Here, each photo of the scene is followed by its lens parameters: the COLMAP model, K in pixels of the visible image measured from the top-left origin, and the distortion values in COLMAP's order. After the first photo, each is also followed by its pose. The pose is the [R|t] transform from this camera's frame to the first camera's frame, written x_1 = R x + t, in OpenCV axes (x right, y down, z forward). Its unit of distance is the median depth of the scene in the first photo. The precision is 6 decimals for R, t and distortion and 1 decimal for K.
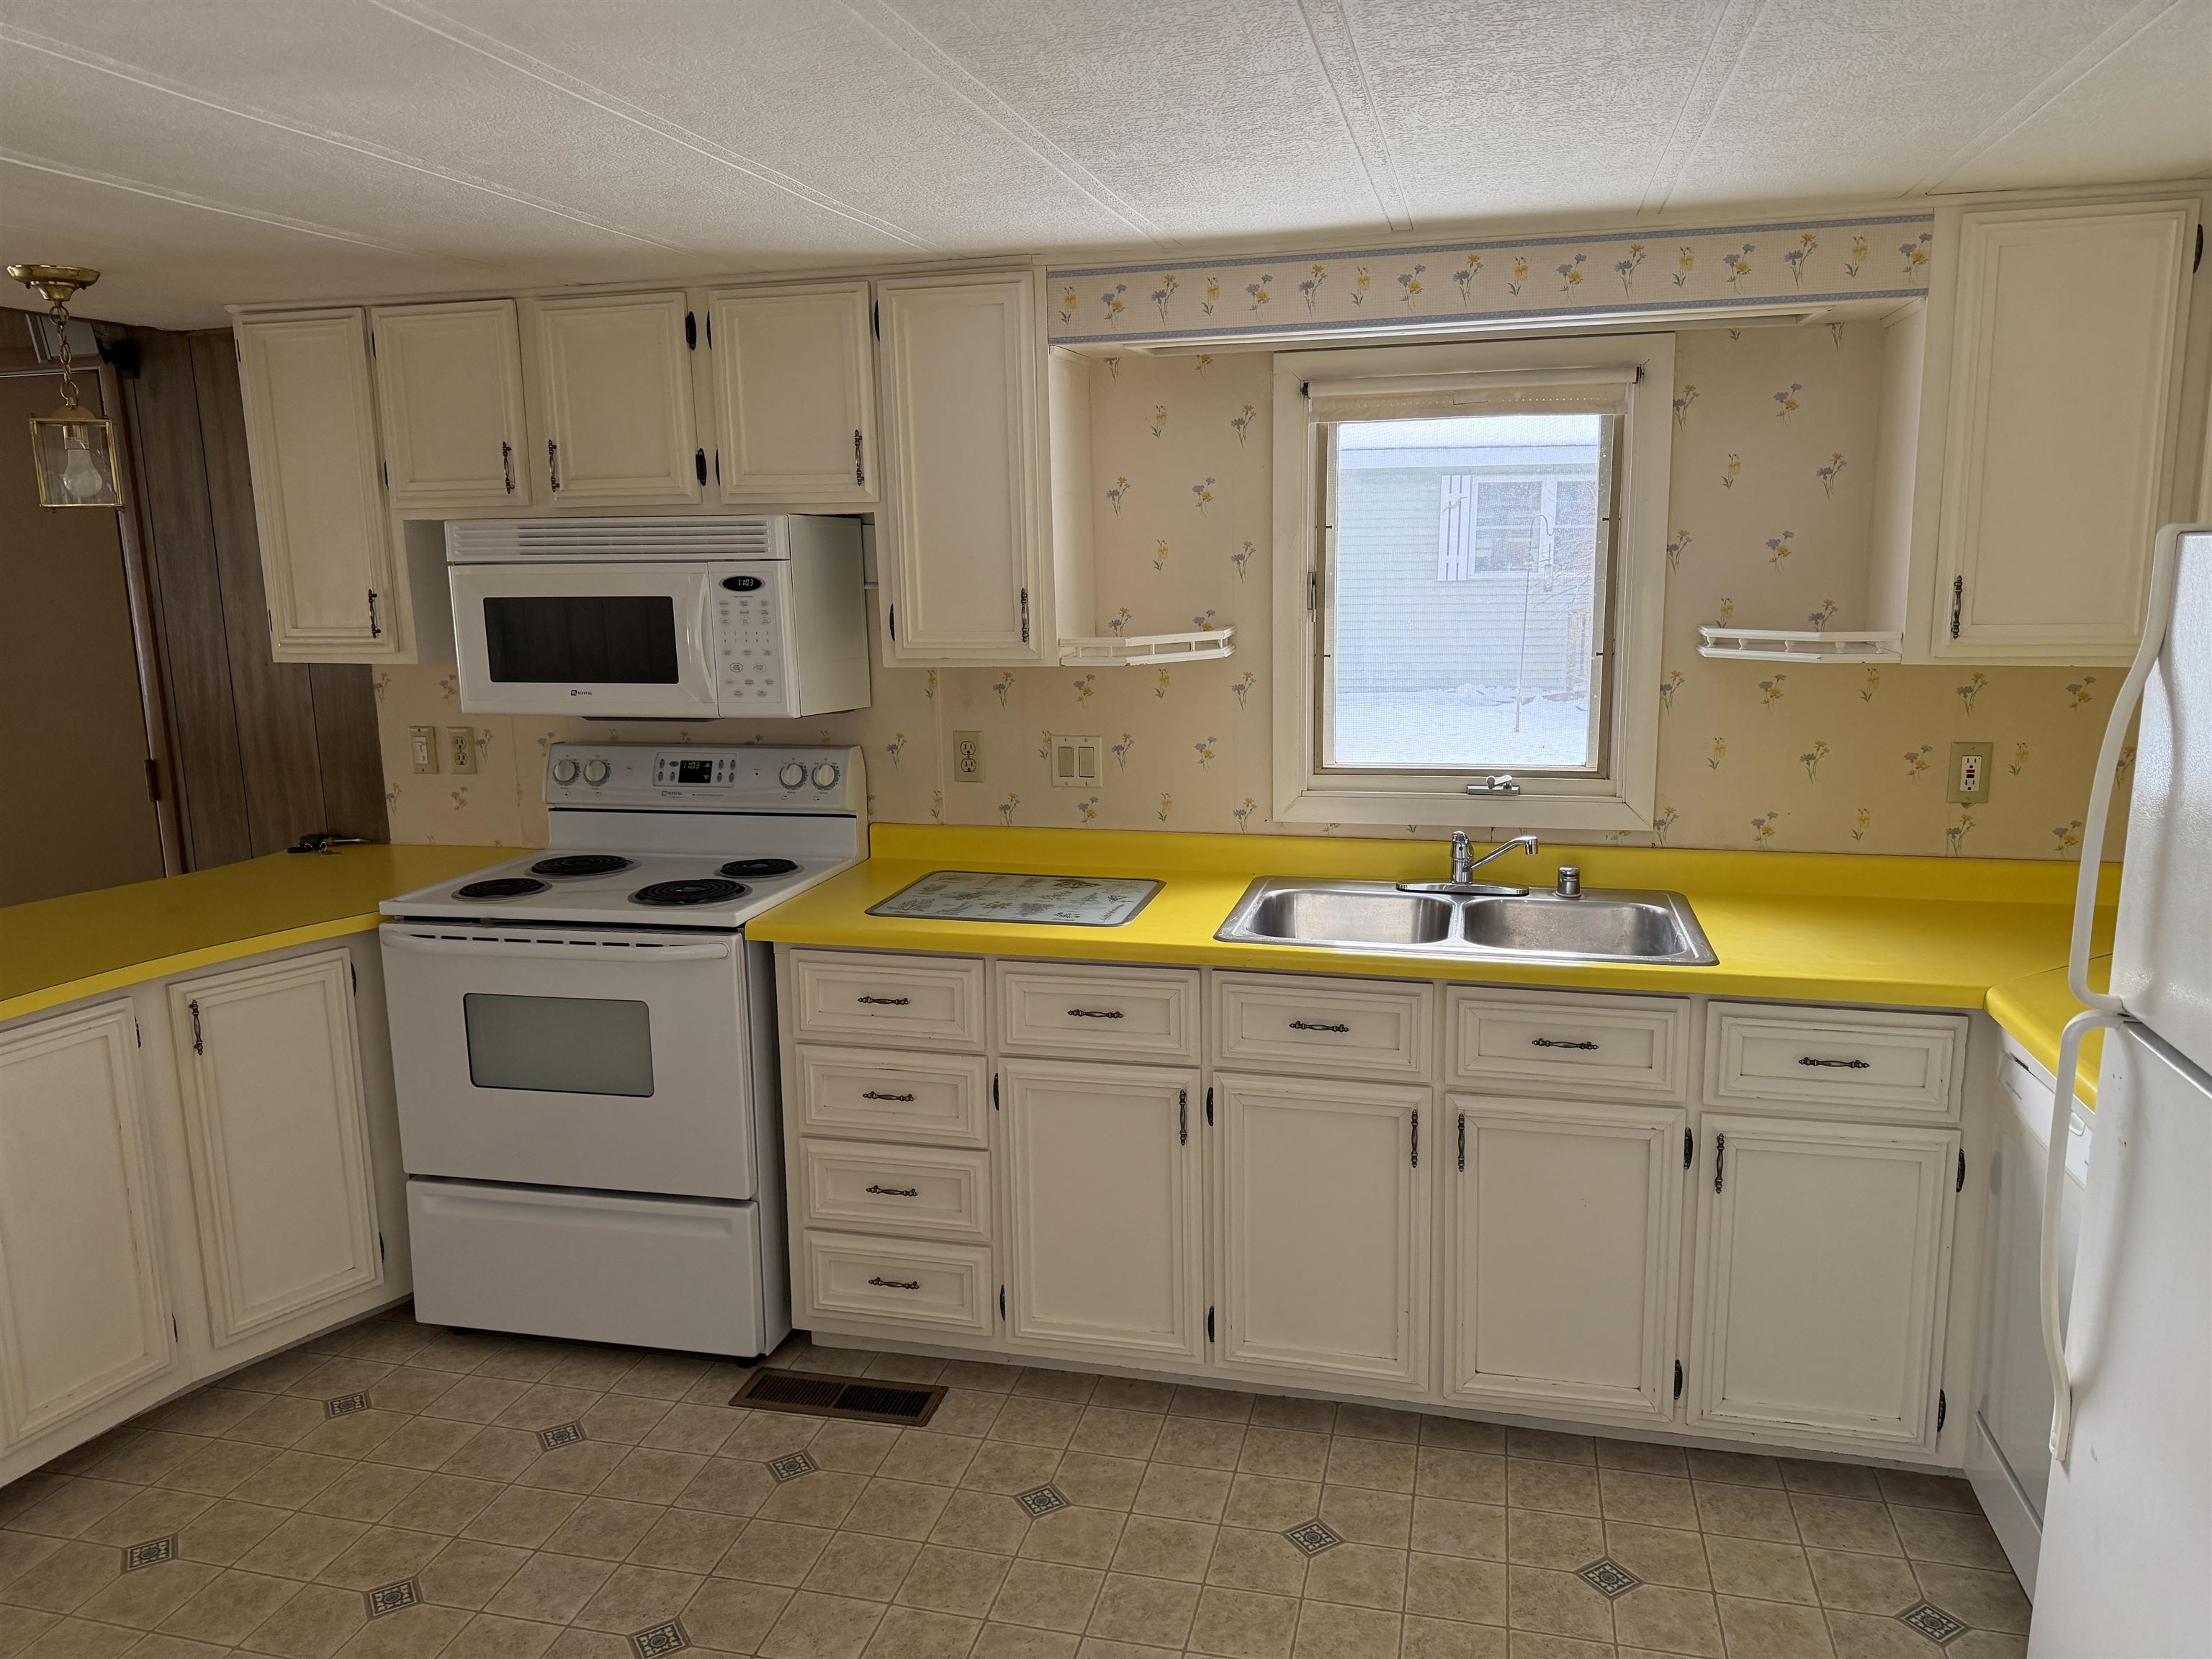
lens RADIAL K [[1562.8, 0, 1101.2], [0, 1562.8, 834.3], [0, 0, 1]] dist [0.023621, -0.025719]
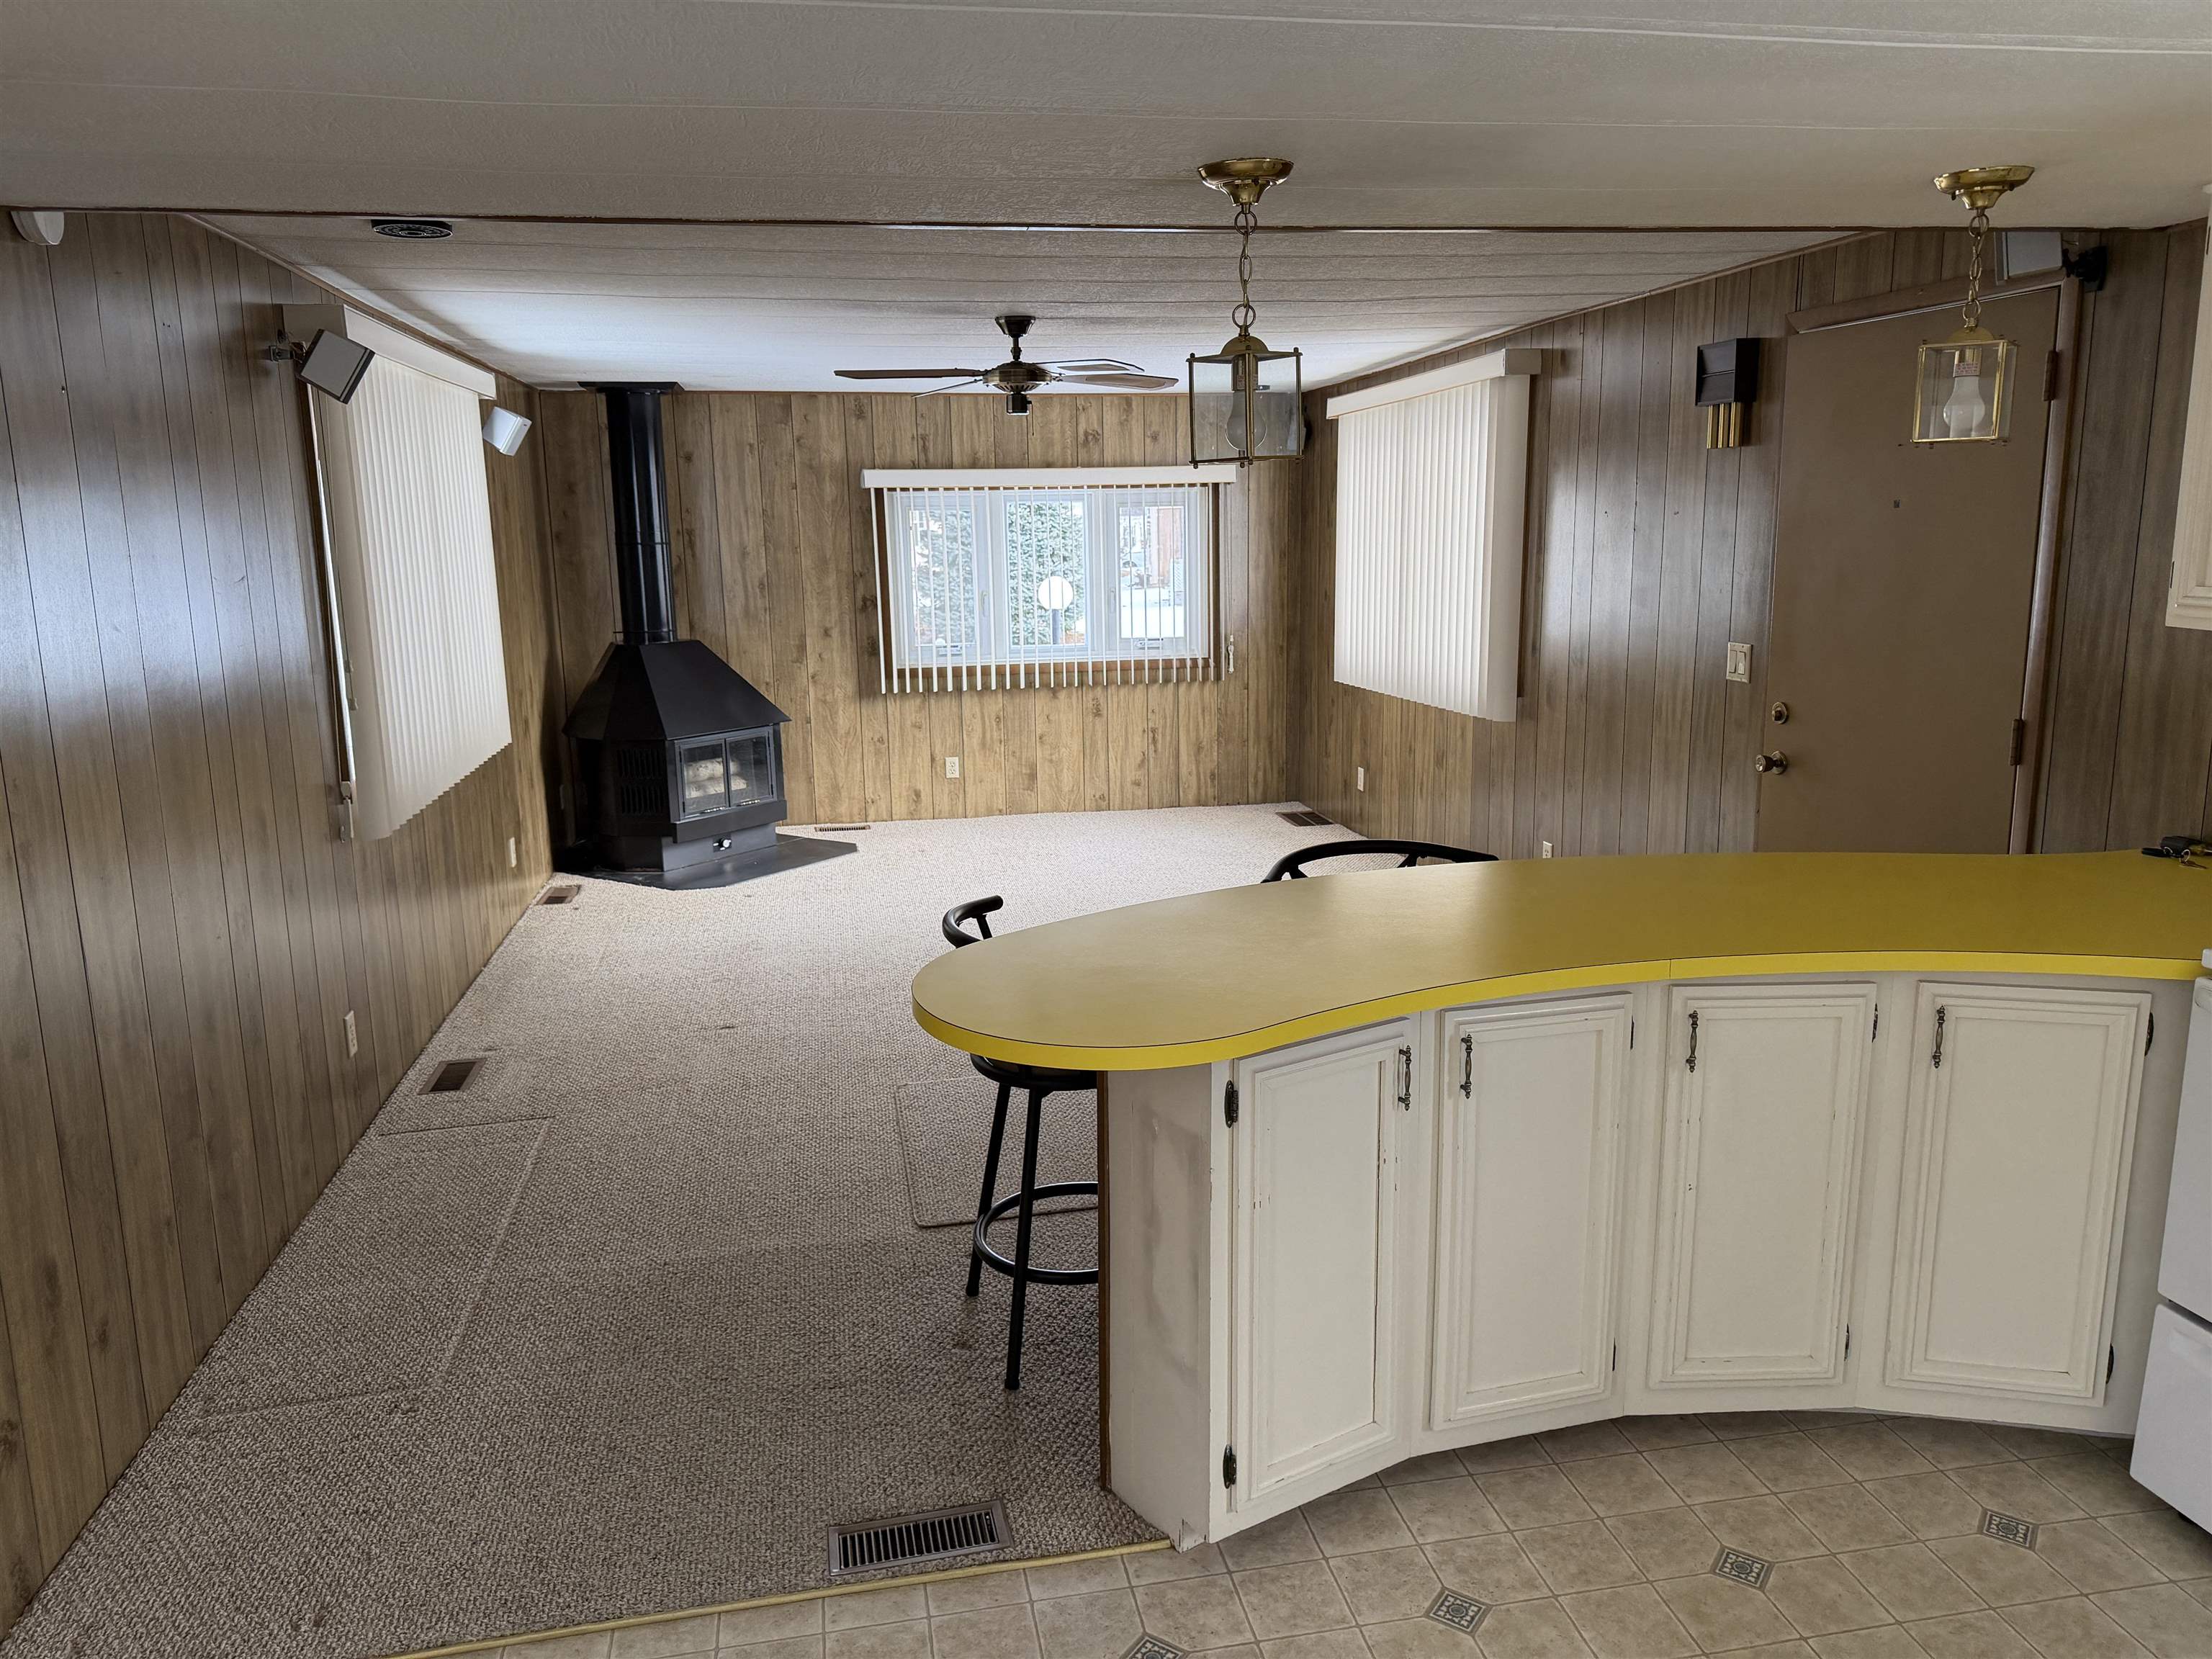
lens RADIAL K [[1562.8, 0, 1102.1], [0, 1562.8, 816.1], [0, 0, 1]] dist [0.023621, -0.025719]
pose [[0.415253, 0.186103, -0.890467, -0.011124], [-0.158466, 0.978683, 0.130642, -0.035692], [0.895798, 0.086859, 0.435892, 0.175411]]
